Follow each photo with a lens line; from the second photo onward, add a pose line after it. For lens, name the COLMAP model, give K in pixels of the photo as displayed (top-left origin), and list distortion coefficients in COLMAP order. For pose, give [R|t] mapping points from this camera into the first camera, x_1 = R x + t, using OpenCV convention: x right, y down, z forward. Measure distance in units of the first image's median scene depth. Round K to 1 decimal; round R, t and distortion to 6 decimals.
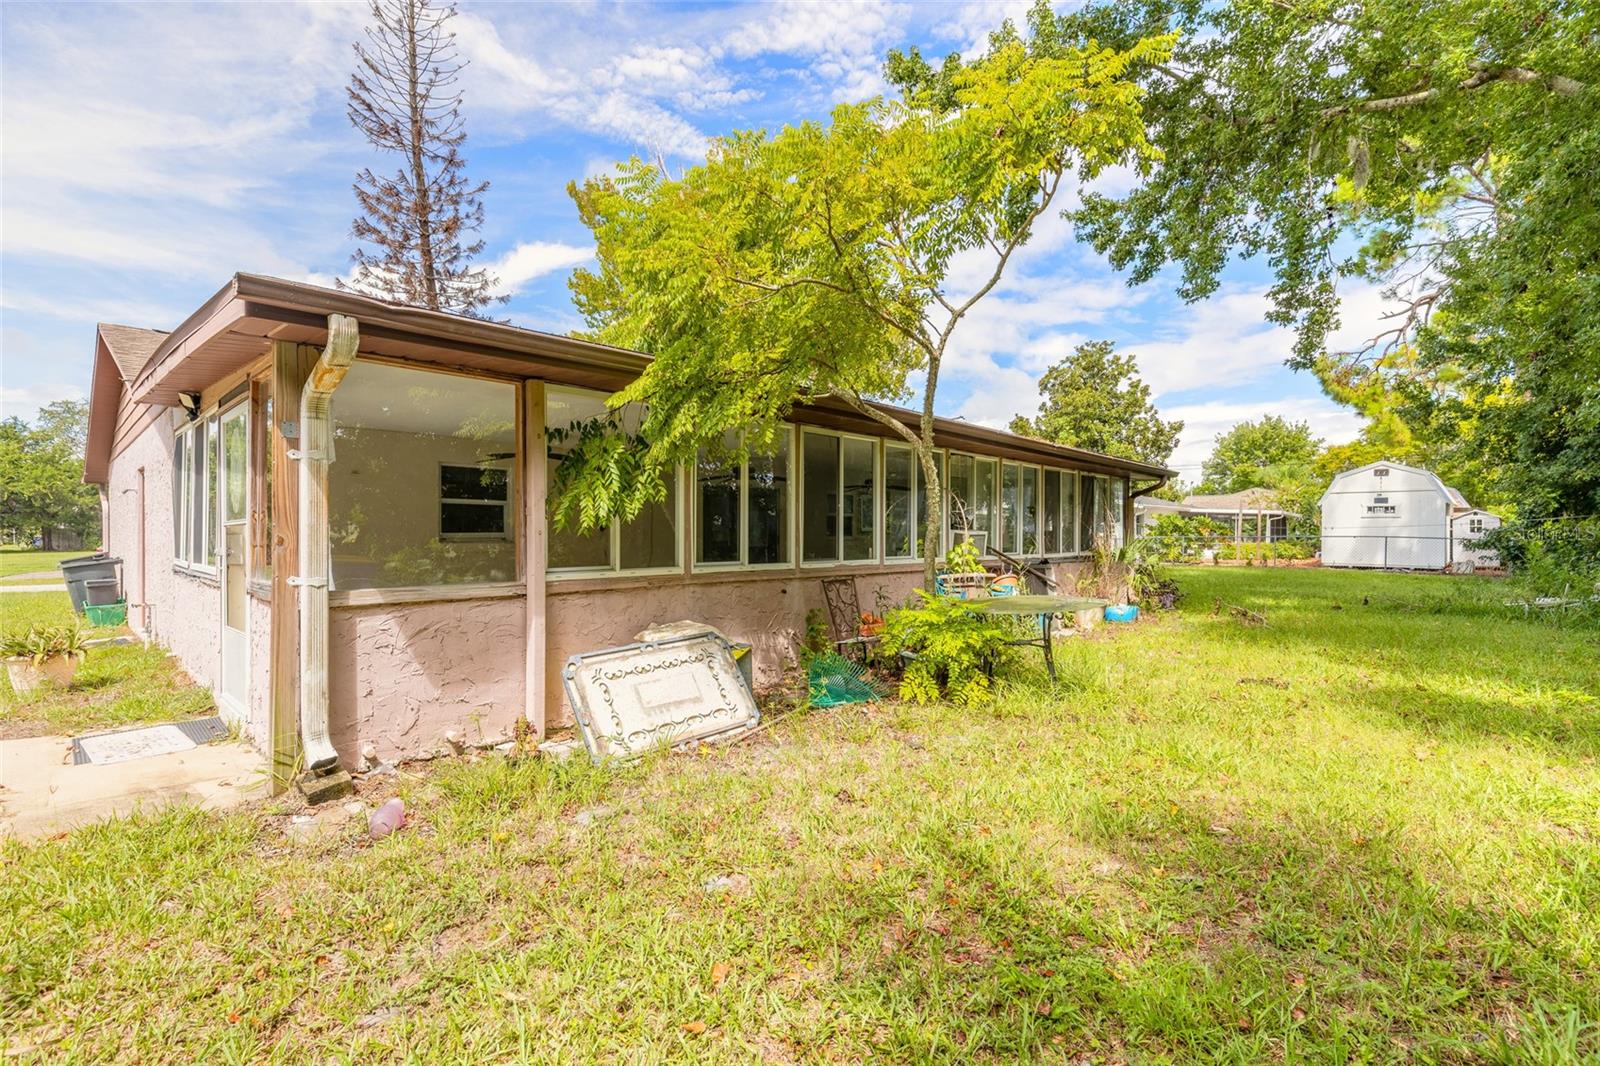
lens RADIAL K [[732.3, 0, 800.0], [0, 732.3, 533.0], [0, 0, 1]] dist [-0.000641, 0.000529]
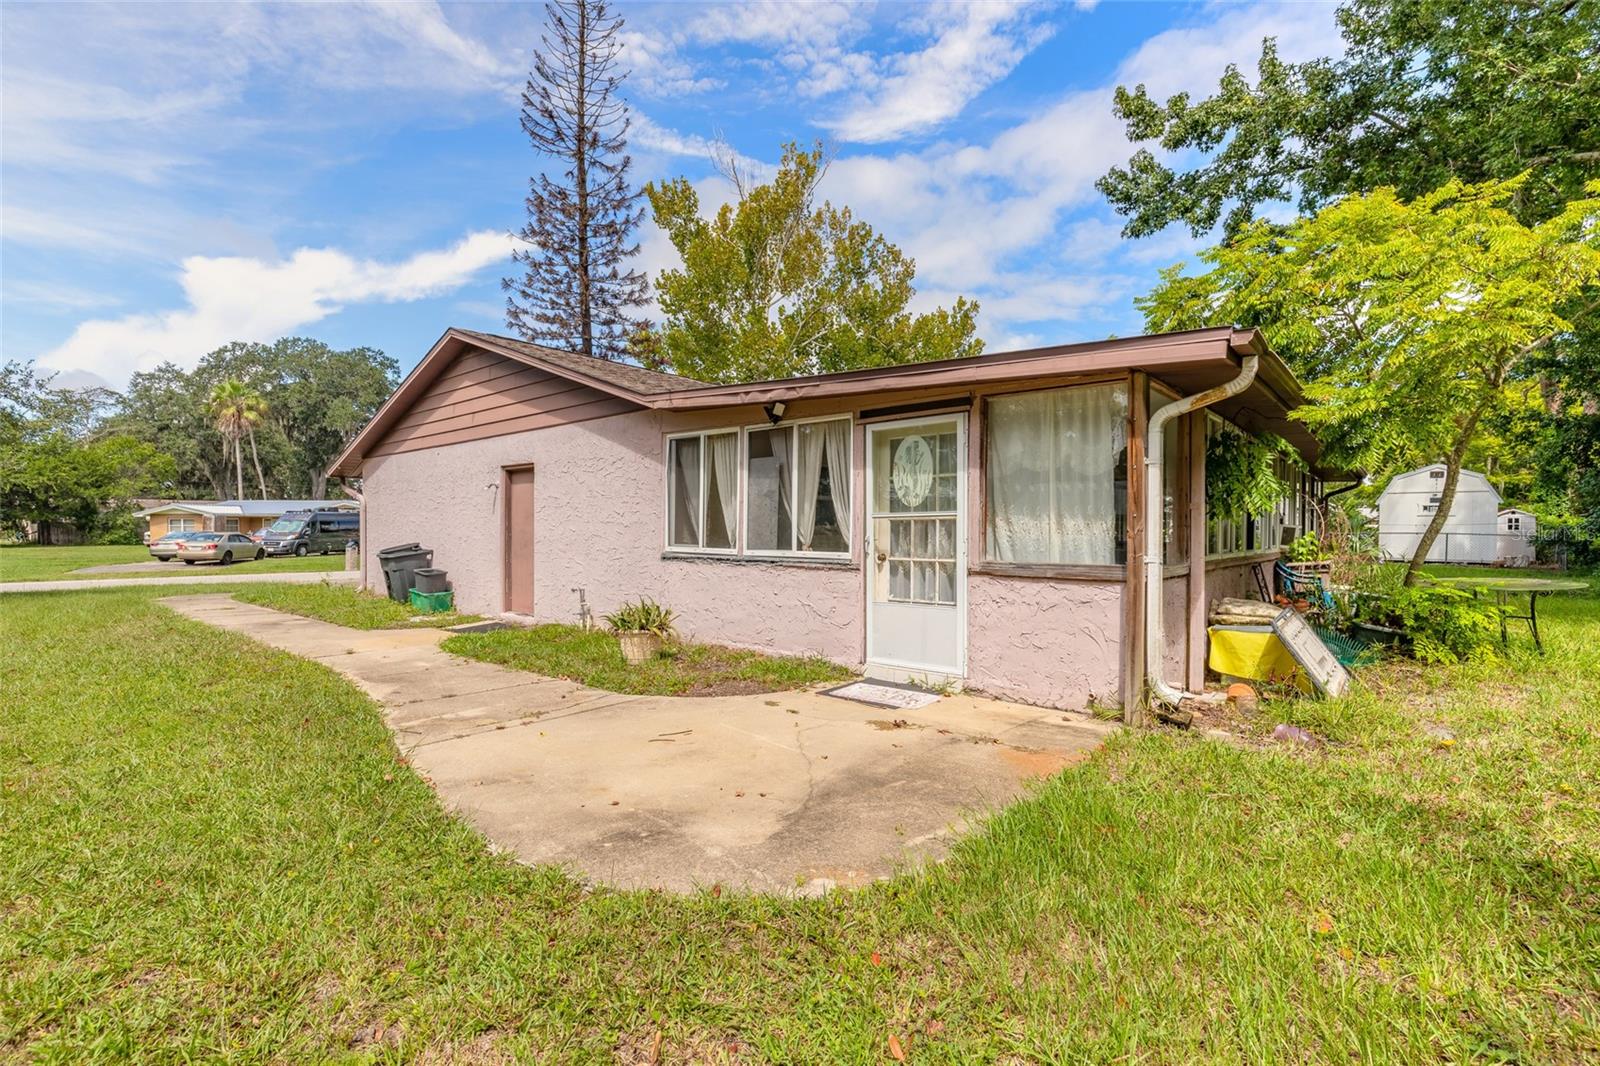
lens RADIAL K [[732.4, 0, 799.6], [0, 732.4, 541.6], [0, 0, 1]] dist [0.003735, -0.000311]
pose [[0.998791, 0.002472, 0.049104, -0.200468], [-0.003275, 0.999862, 0.016272, 0.002021], [-0.049057, -0.016413, 0.998661, -0.042295]]
